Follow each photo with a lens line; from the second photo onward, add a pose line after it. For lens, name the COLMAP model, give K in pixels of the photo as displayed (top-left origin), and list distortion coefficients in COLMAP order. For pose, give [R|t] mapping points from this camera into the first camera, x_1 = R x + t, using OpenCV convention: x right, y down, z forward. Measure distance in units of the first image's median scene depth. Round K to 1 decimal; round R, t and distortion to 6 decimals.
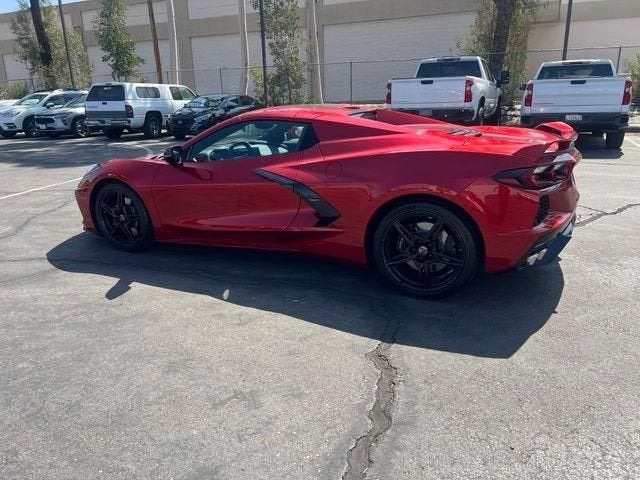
lens RADIAL K [[476.6, 0, 321.8], [0, 476.6, 241.9], [0, 0, 1]] dist [0.046725, -0.051108]
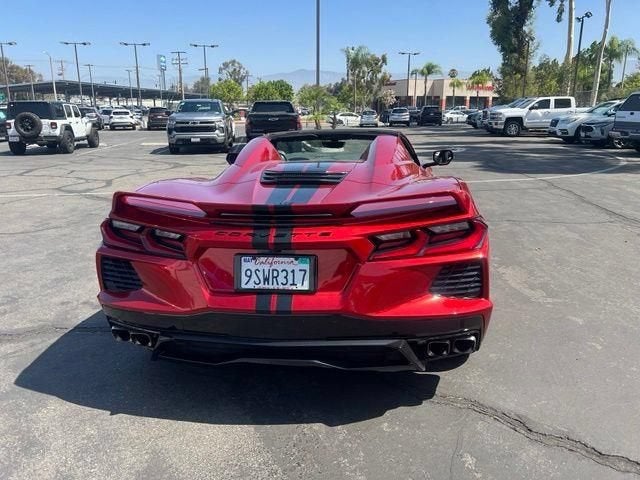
lens RADIAL K [[476.6, 0, 326.6], [0, 476.6, 244.2], [0, 0, 1]] dist [0.046725, -0.051108]
pose [[0.360634, 0.269084, -0.893049, 0.949024], [-0.269195, 0.946763, 0.176561, -0.265482], [0.893016, 0.176730, 0.413870, 0.673253]]
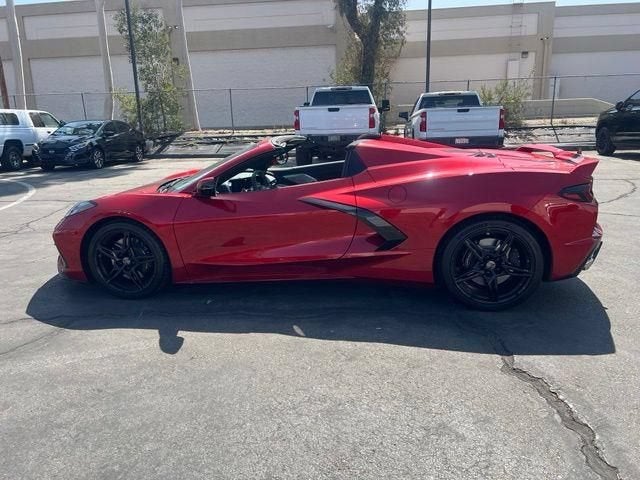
lens RADIAL K [[476.6, 0, 317.8], [0, 476.6, 234.5], [0, 0, 1]] dist [0.046725, -0.051108]
pose [[0.954251, -0.071673, 0.290288, -0.345813], [0.090373, 0.994575, -0.051516, -0.022434], [-0.285021, 0.075393, 0.955552, 0.064586]]
